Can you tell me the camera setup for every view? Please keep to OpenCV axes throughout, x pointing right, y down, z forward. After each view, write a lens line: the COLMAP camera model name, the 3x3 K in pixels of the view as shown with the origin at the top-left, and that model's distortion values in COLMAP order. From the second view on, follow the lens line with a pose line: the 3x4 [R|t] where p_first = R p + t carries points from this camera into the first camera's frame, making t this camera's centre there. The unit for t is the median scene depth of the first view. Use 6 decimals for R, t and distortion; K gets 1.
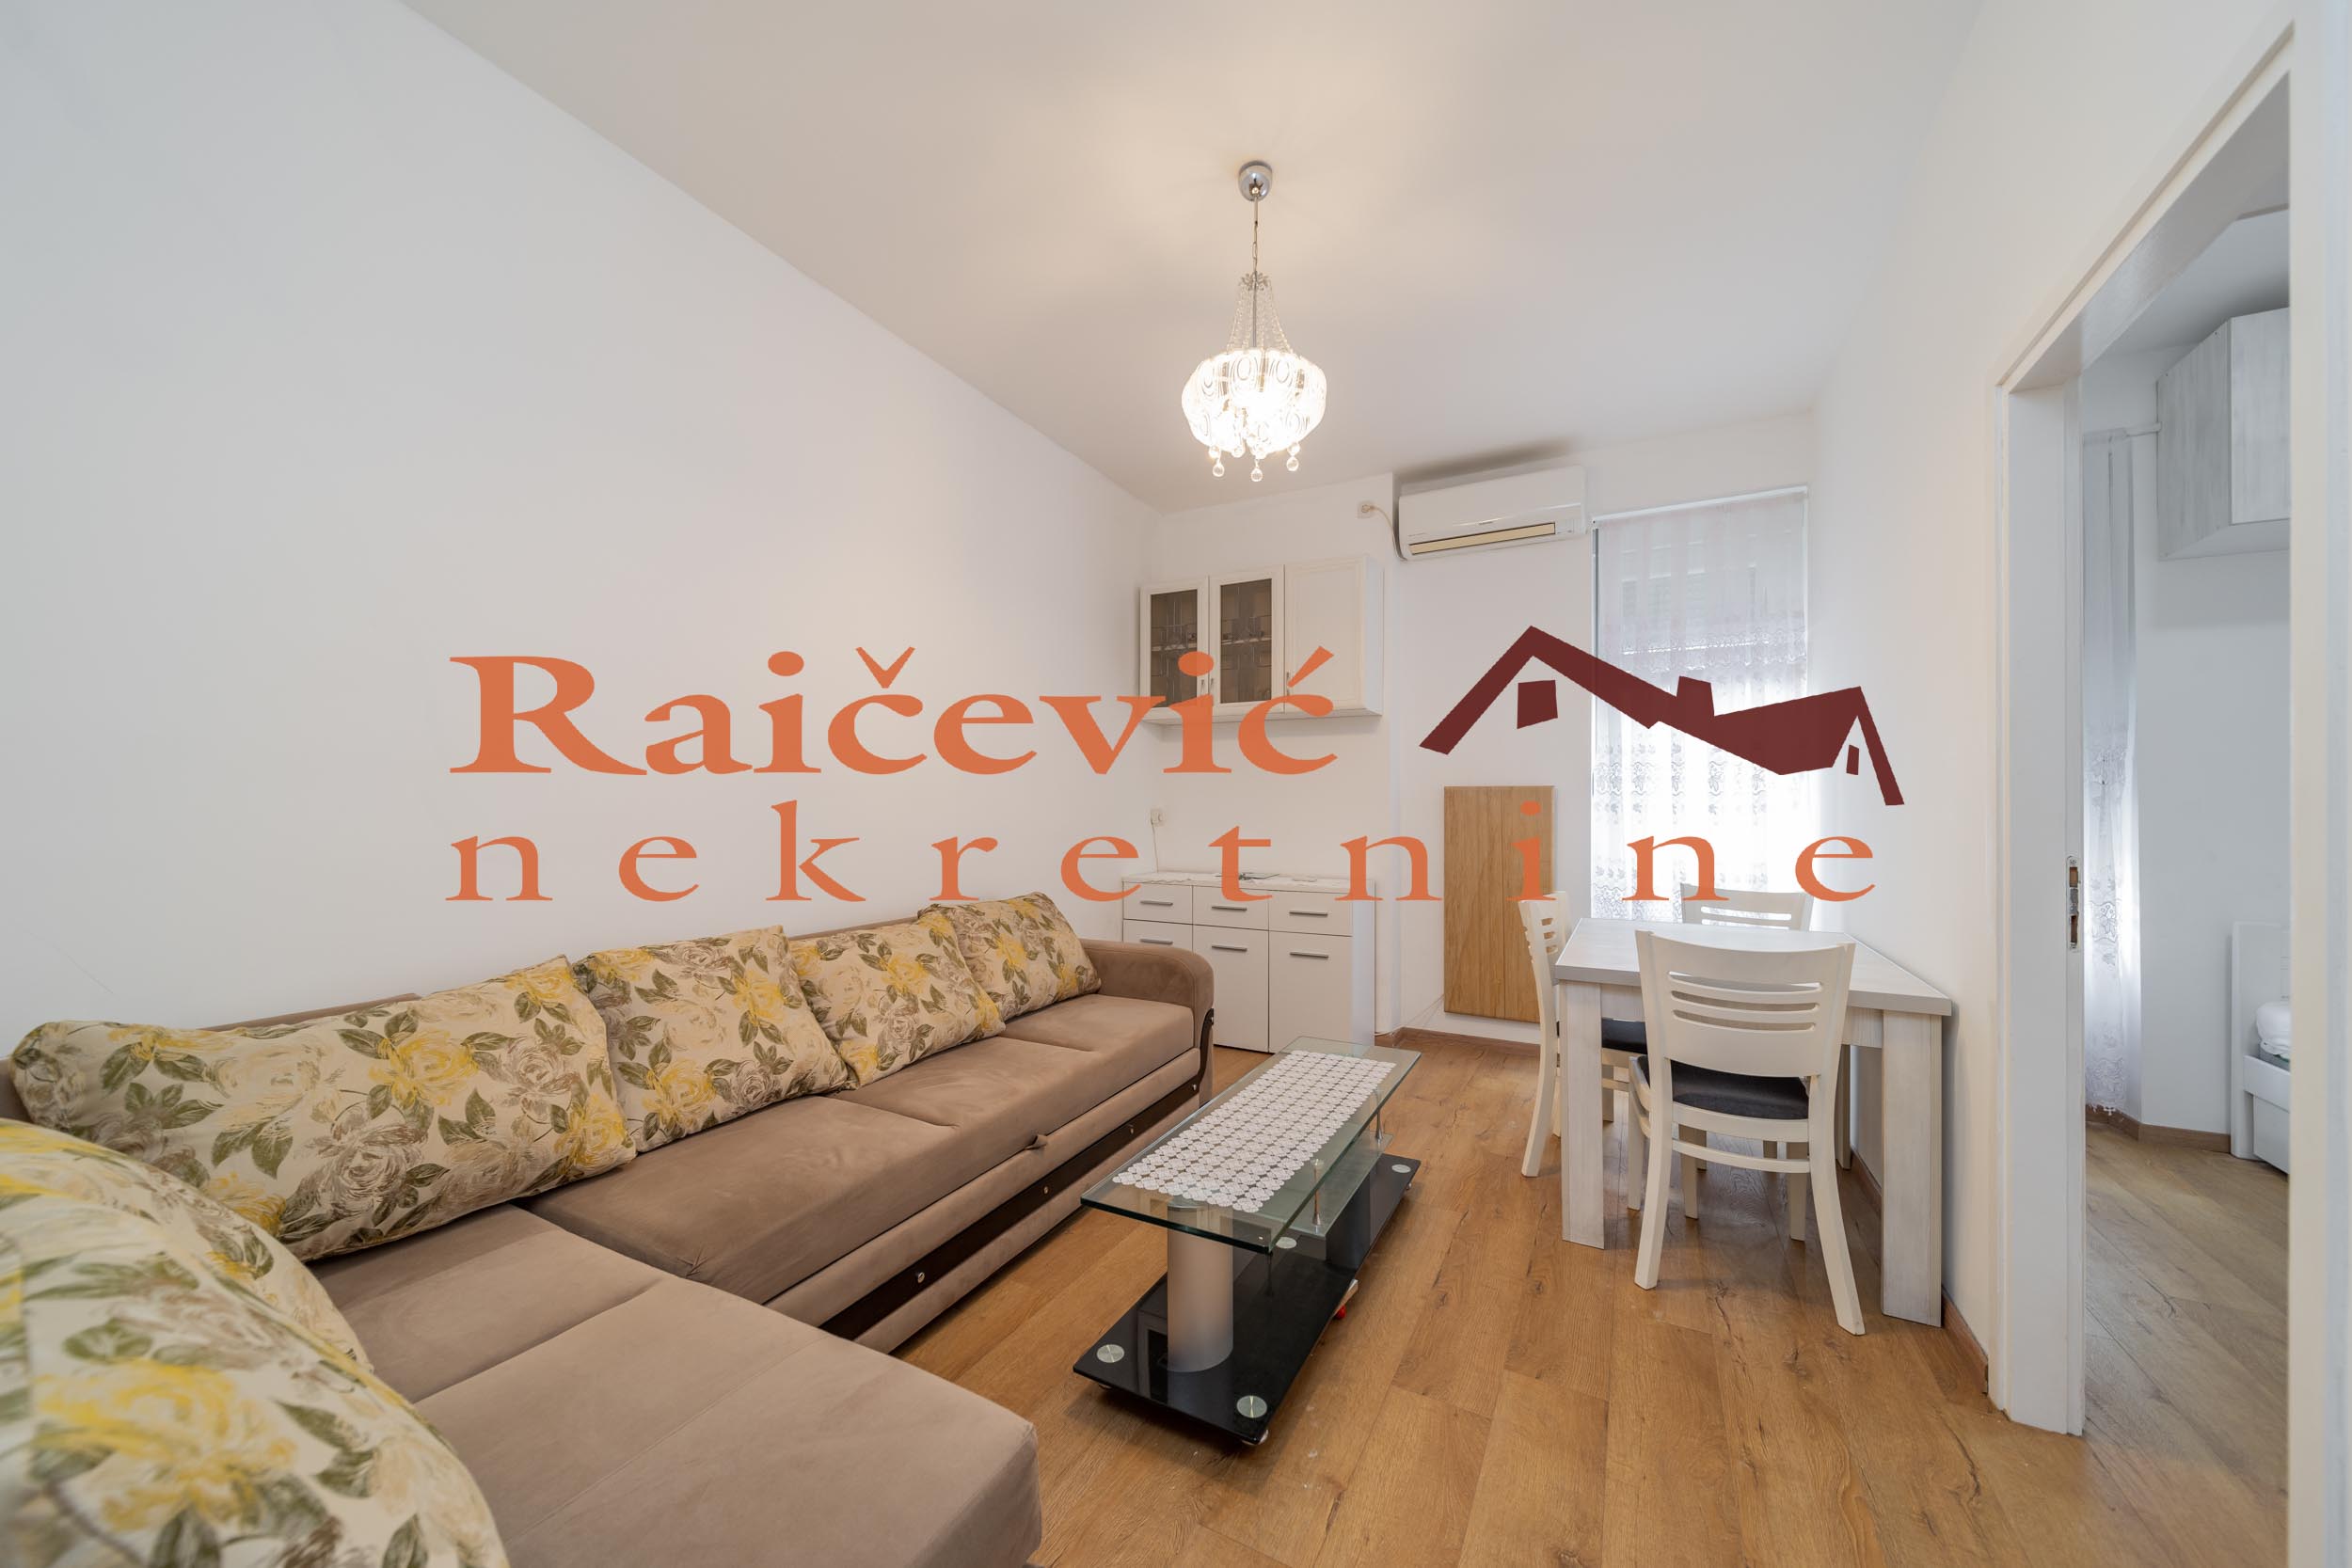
lens RADIAL K [[817.5, 0, 1168.5], [0, 817.5, 800.3], [0, 0, 1]] dist [0.001401, -0.000024]
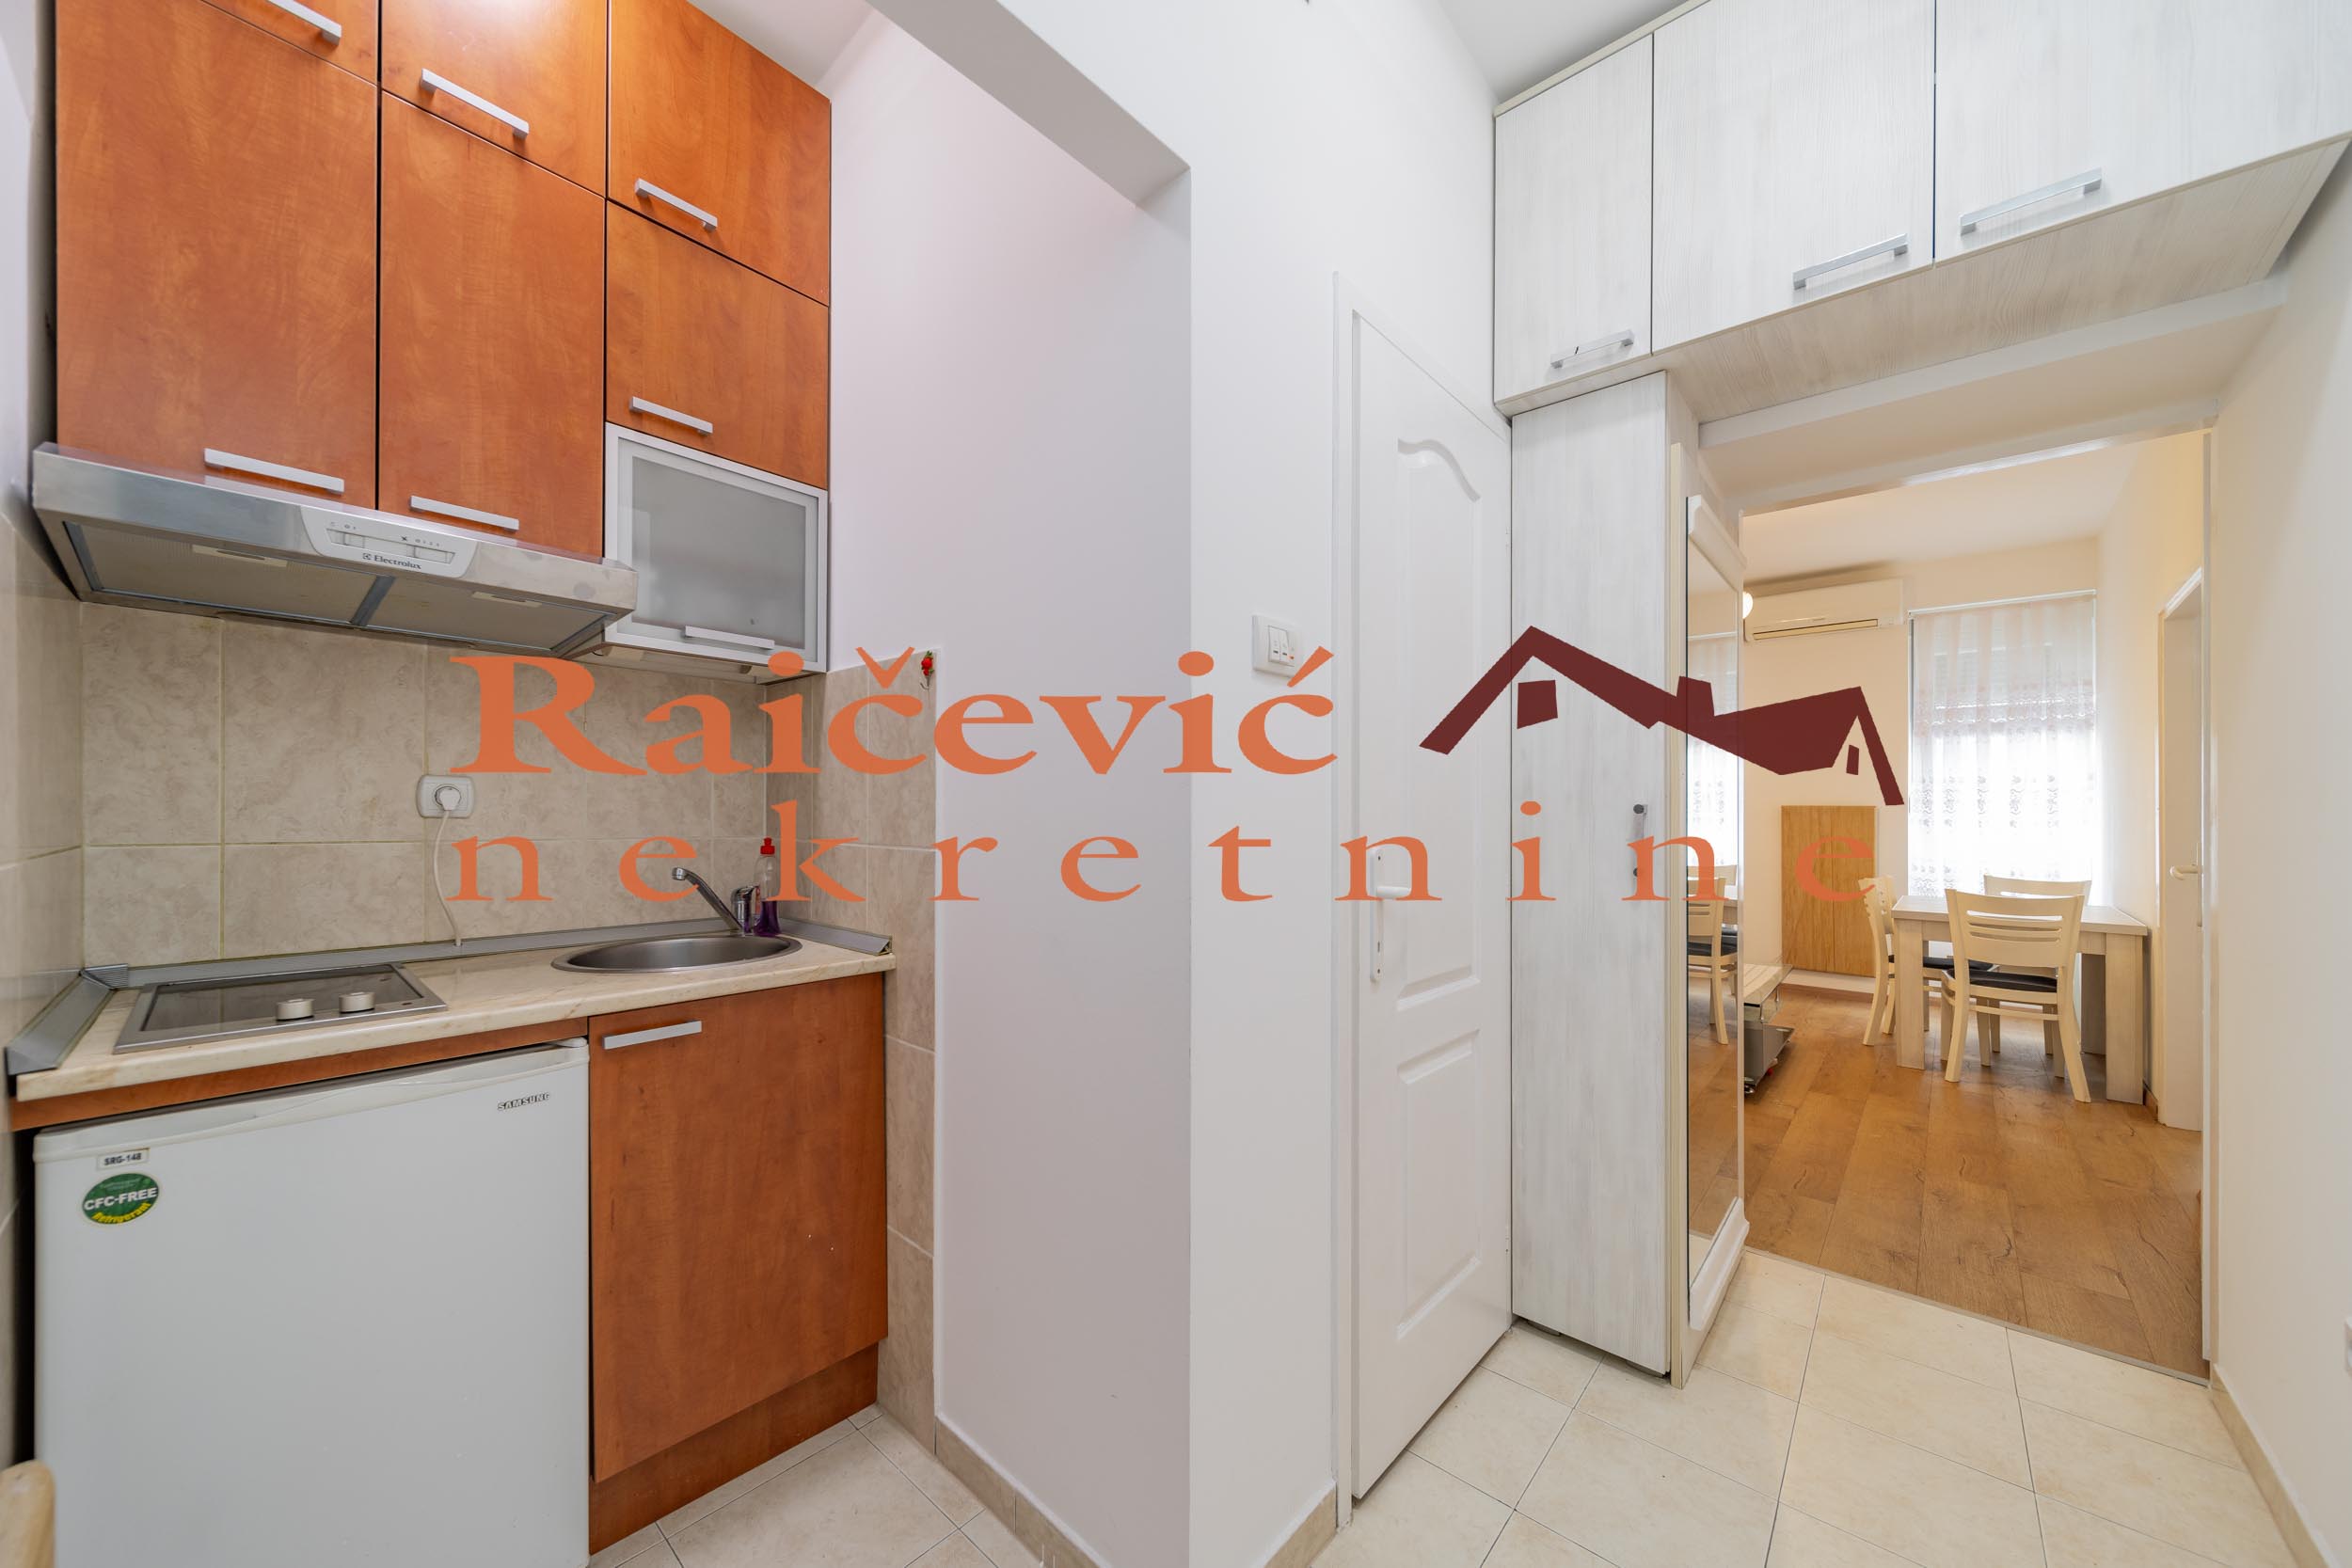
lens RADIAL K [[843.8, 0, 1143.8], [0, 843.8, 805.5], [0, 0, 1]] dist [0.000684, -0.000378]
pose [[0.970961, 0.004169, -0.239202, -0.622505], [-0.005138, 0.999981, -0.003428, -0.011502], [0.239183, 0.004557, 0.970964, -1.092810]]
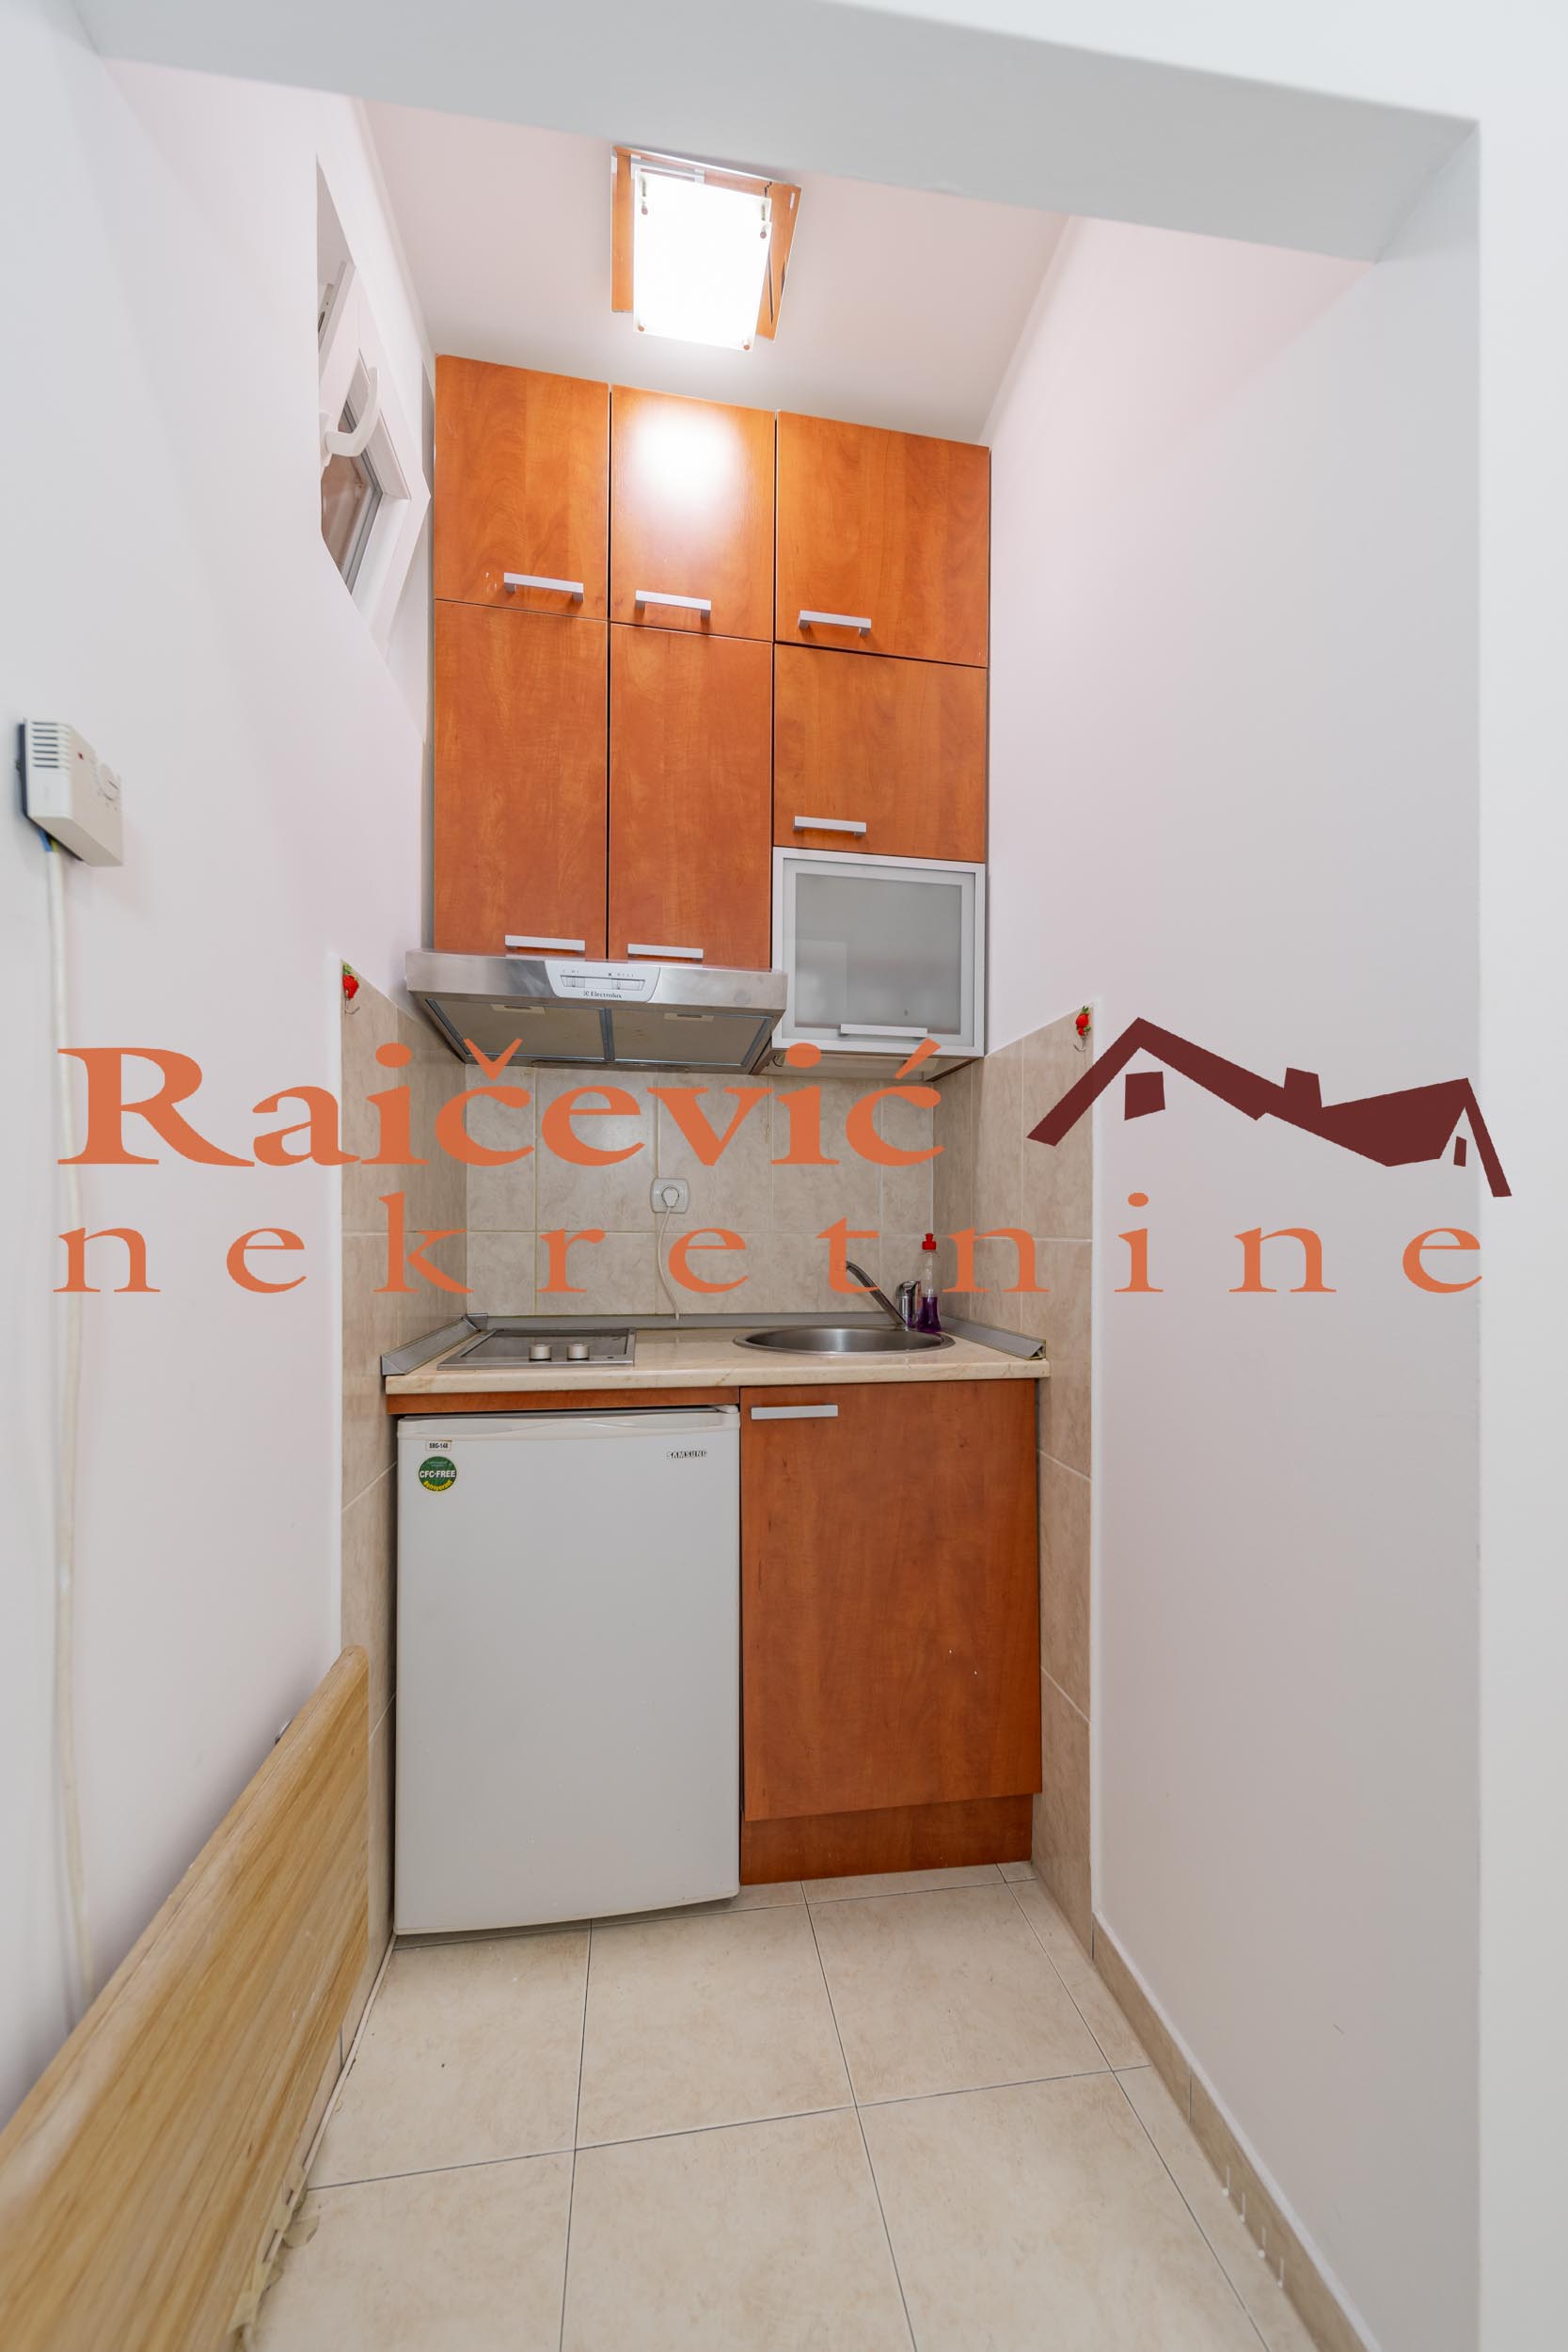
lens RADIAL K [[822.2, 0, 777.5], [0, 822.2, 1246.4], [0, 0, 1]] dist [0.002292, 0.000119]
pose [[0.581937, 0.001844, -0.813232, -0.618938], [0.012161, 0.999866, 0.010969, 0.021830], [0.813143, -0.016274, 0.581837, -0.956053]]
